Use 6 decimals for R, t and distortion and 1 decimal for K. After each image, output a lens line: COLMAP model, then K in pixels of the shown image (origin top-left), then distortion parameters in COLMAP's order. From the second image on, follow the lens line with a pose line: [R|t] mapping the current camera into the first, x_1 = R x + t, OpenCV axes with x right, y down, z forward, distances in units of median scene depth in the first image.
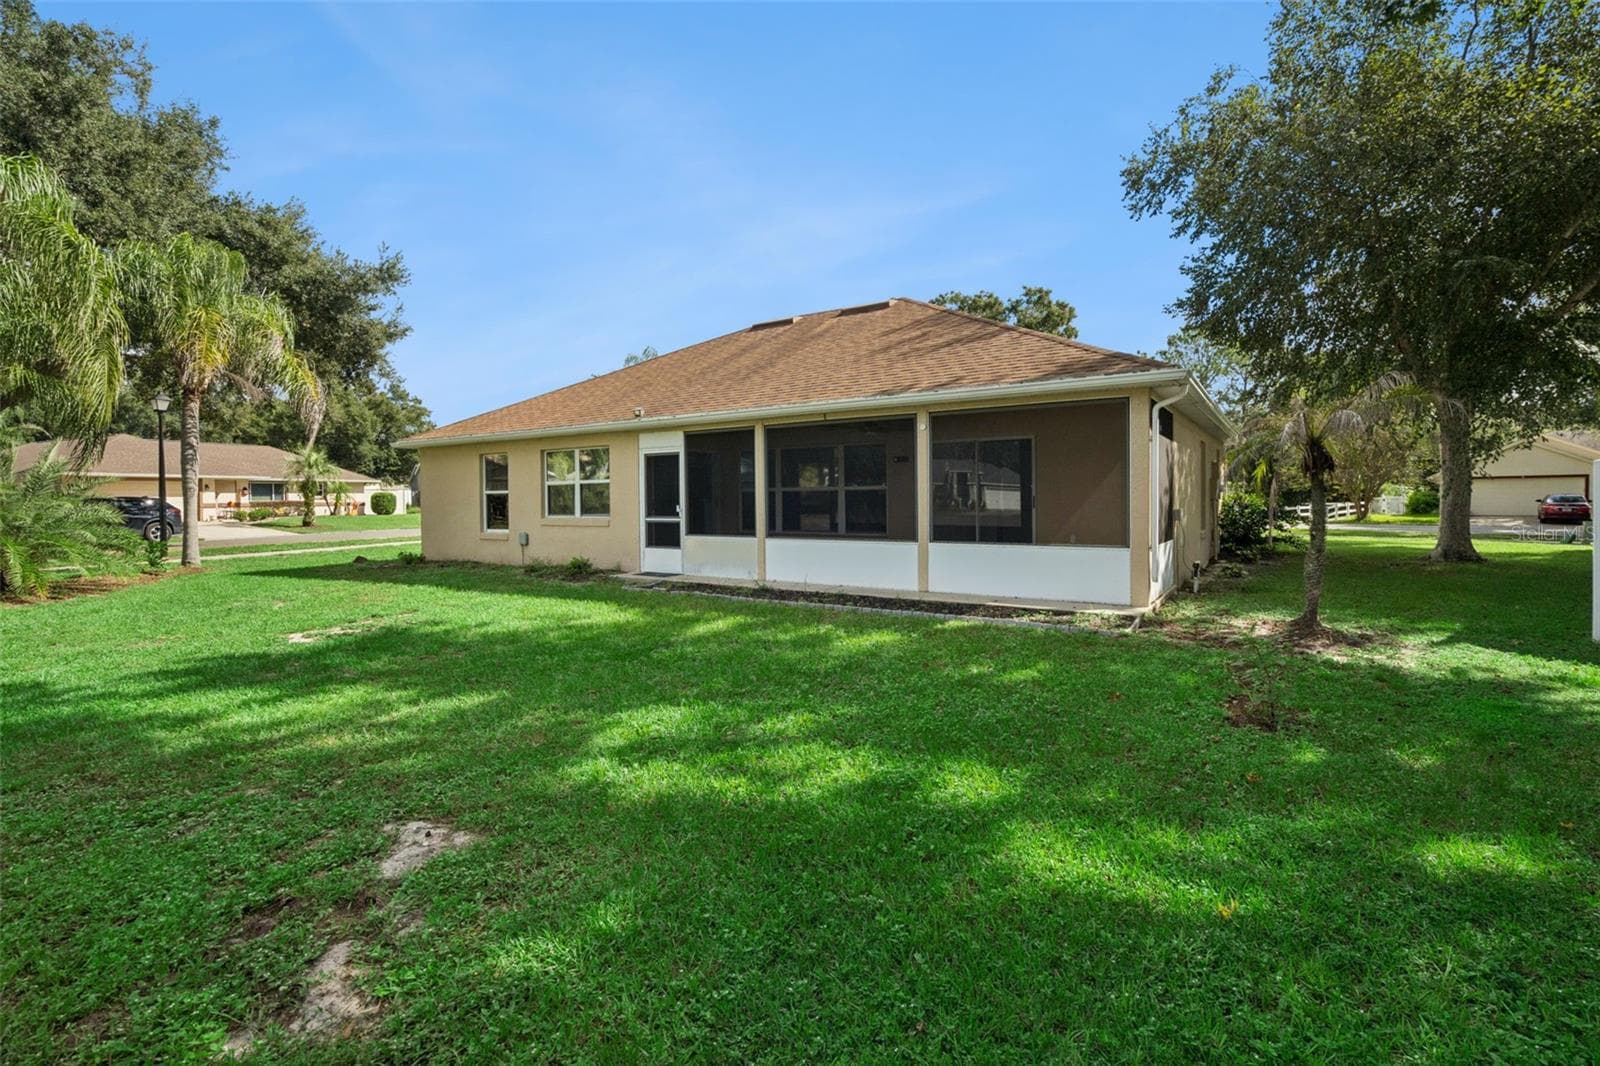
lens RADIAL K [[750.1, 0, 811.5], [0, 750.1, 507.9], [0, 0, 1]] dist [-0.004746, -0.000525]
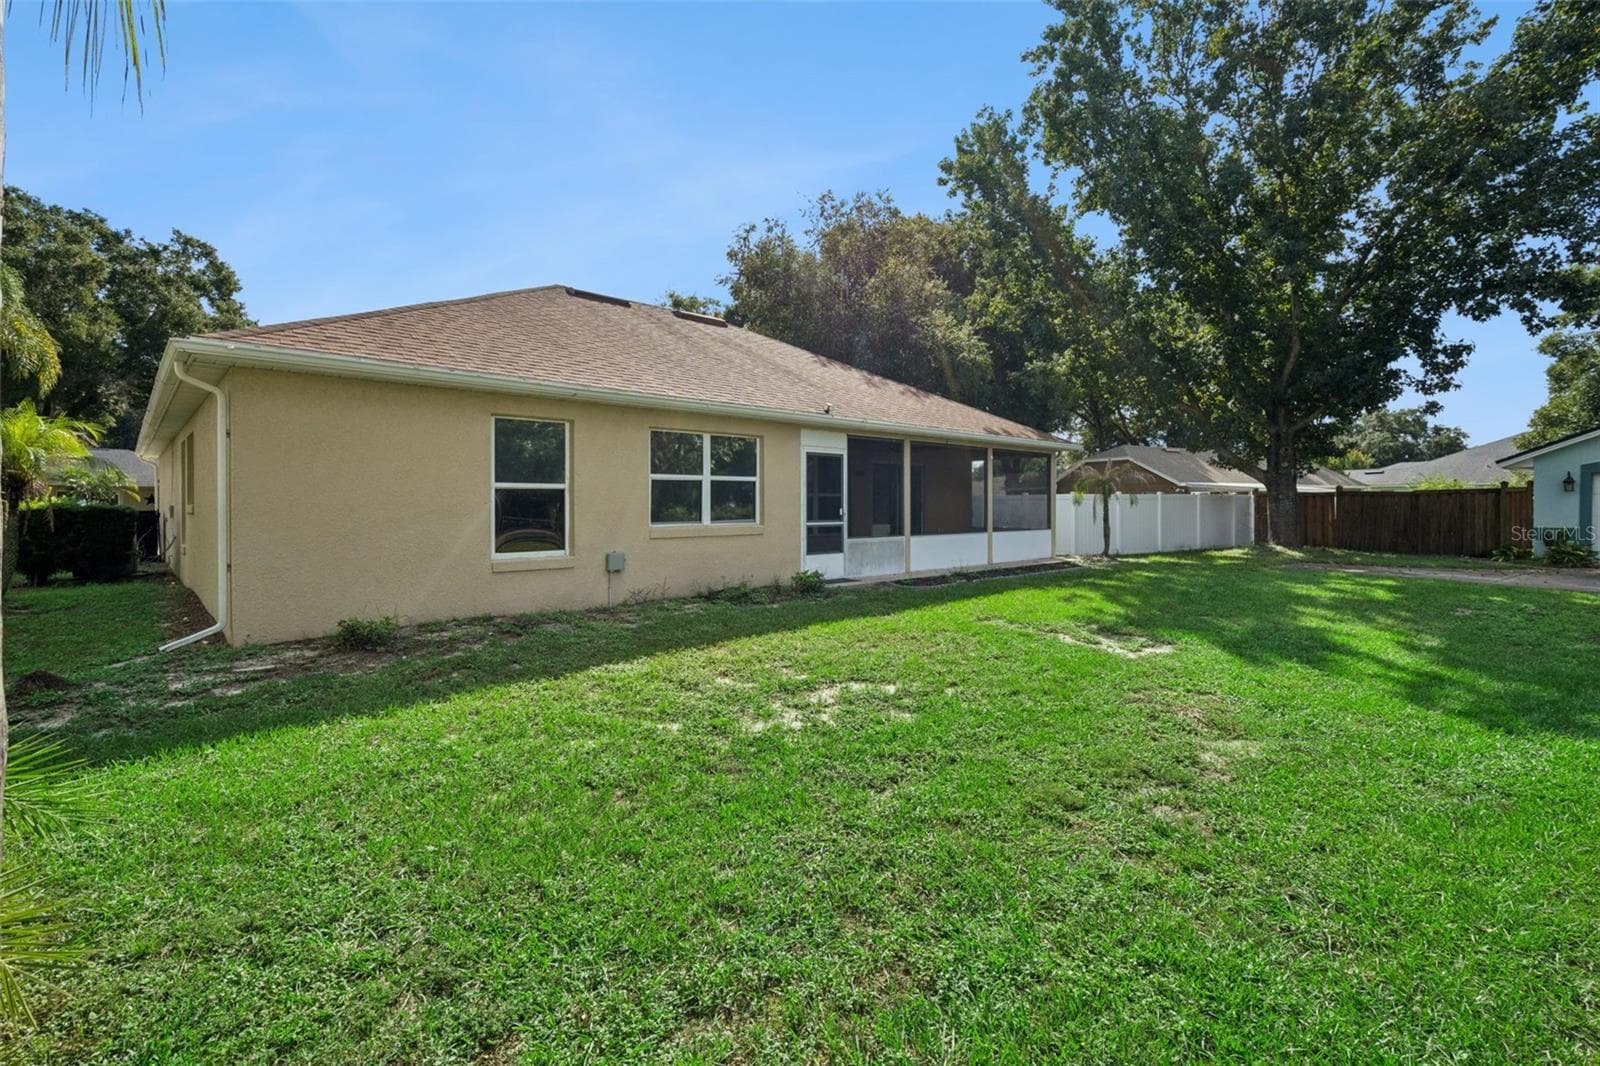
lens RADIAL K [[750.1, 0, 811.5], [0, 750.1, 507.9], [0, 0, 1]] dist [-0.004746, -0.000525]
pose [[0.210089, 0.004833, 0.977670, -1.127584], [0.013375, 0.999880, -0.007817, 0.002993], [-0.977591, 0.014719, 0.209999, 0.815384]]
